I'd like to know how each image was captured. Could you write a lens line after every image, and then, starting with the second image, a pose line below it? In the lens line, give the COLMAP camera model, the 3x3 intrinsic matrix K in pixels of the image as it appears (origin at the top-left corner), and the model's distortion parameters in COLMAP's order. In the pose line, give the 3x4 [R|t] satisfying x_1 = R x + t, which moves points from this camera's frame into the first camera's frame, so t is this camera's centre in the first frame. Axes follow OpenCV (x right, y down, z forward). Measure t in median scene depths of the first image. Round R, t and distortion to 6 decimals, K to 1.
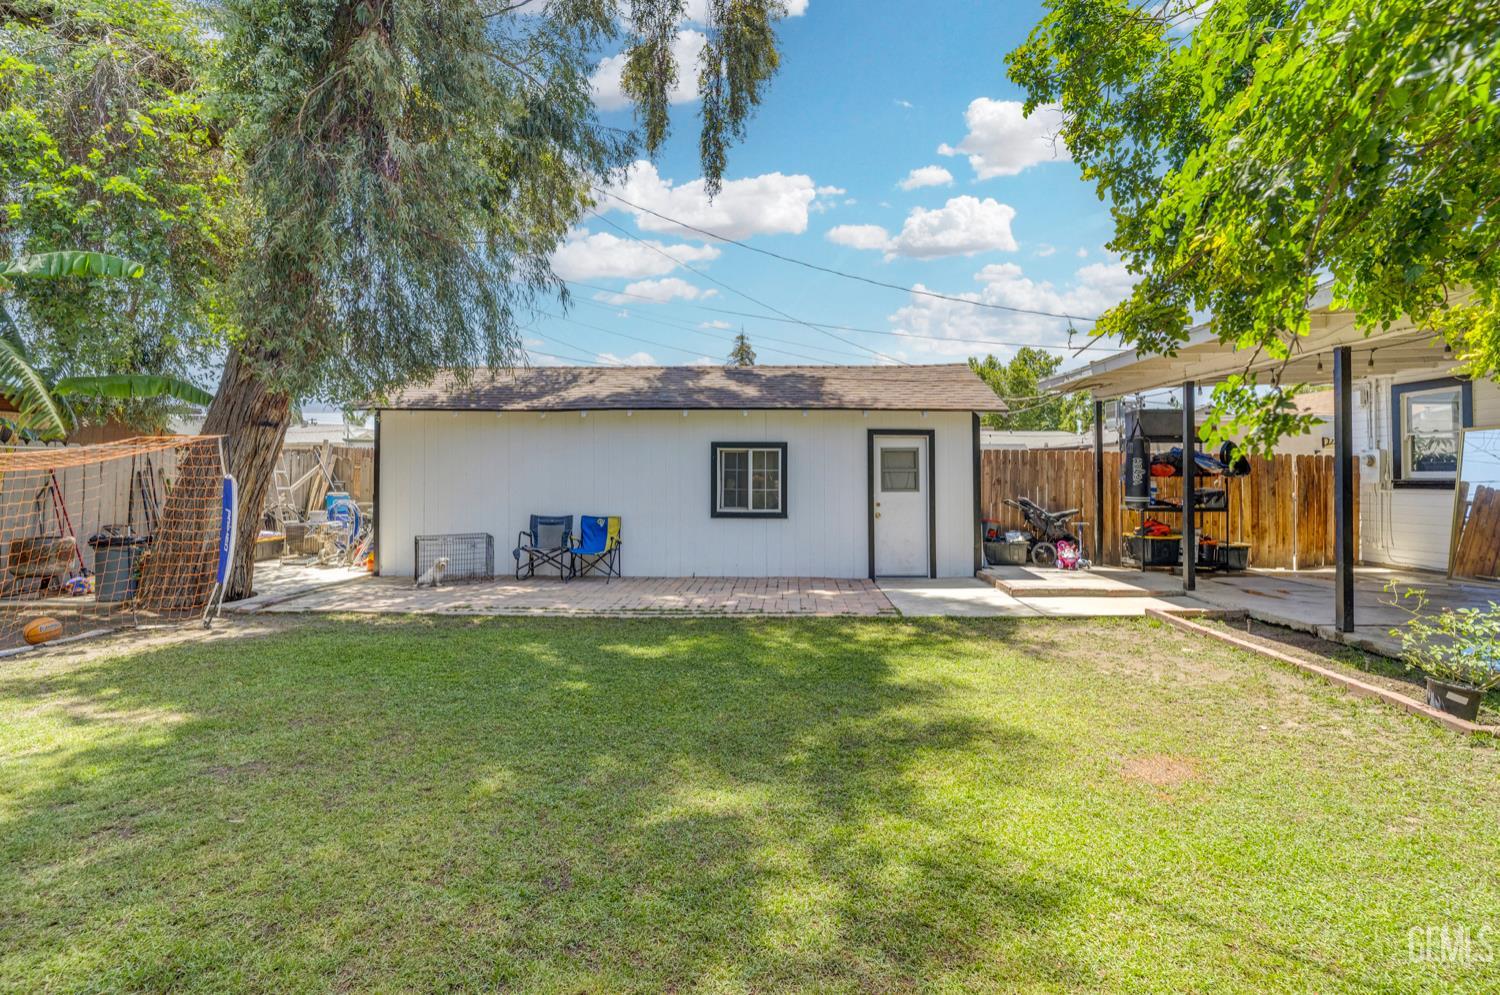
lens RADIAL K [[712.5, 0, 750.3], [0, 712.5, 482.9], [0, 0, 1]] dist [-0.017765, 0.005659]
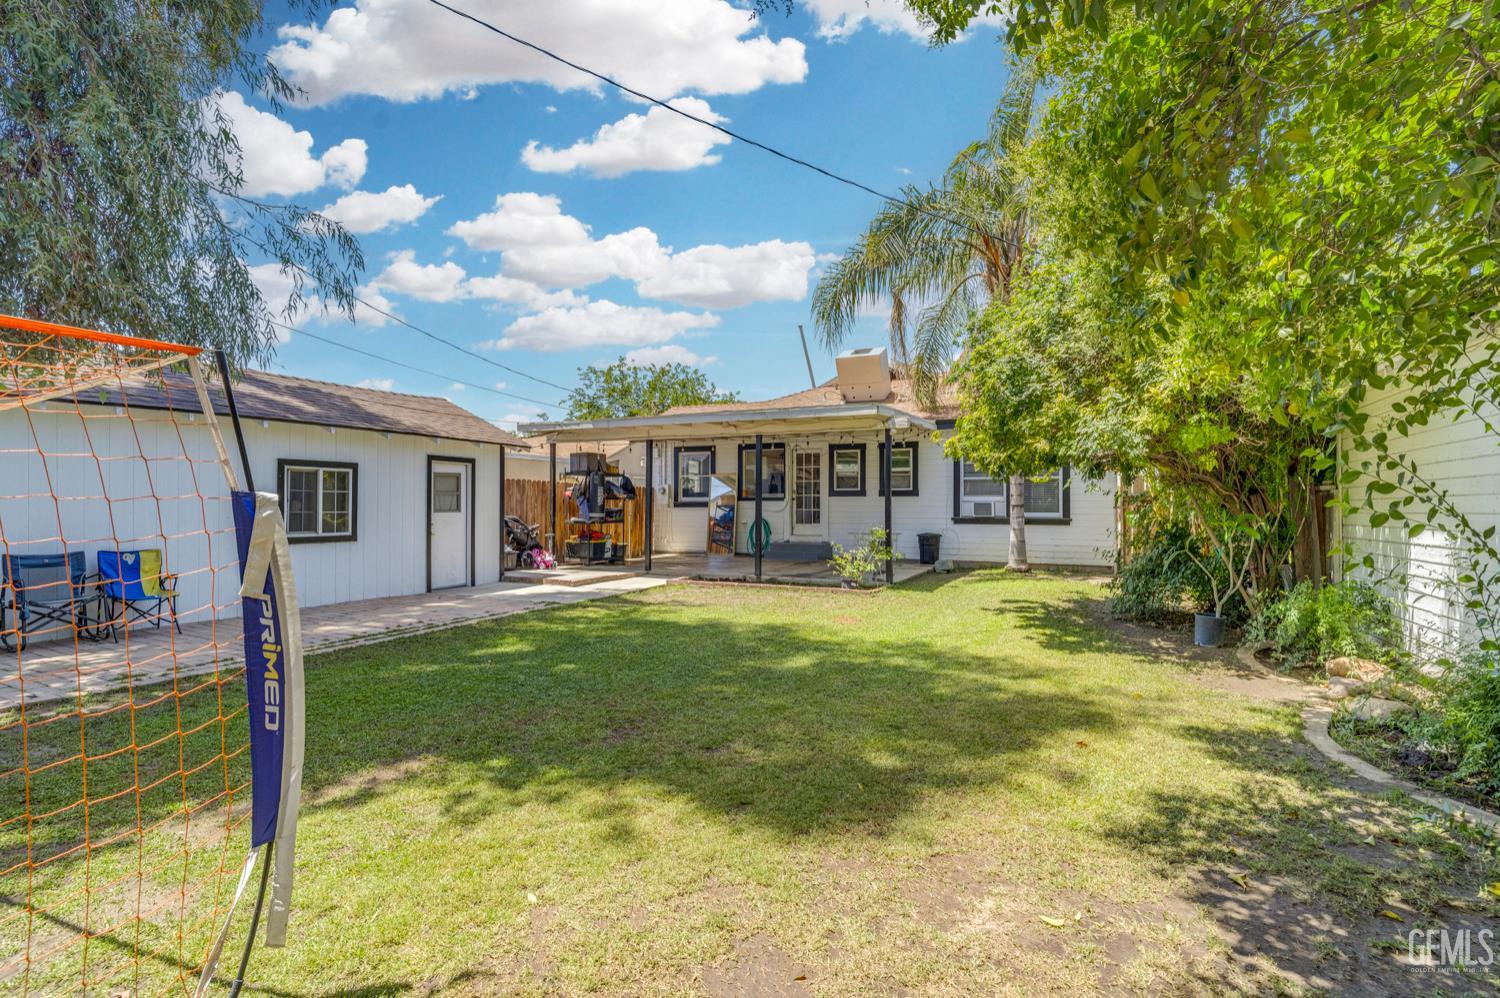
lens RADIAL K [[712.5, 0, 751.6], [0, 712.5, 500.9], [0, 0, 1]] dist [-0.017765, 0.005659]
pose [[0.413365, 0.002429, 0.910562, -0.609750], [0.010413, 0.999918, -0.007394, 0.007786], [-0.910506, 0.012538, 0.413306, 0.105162]]
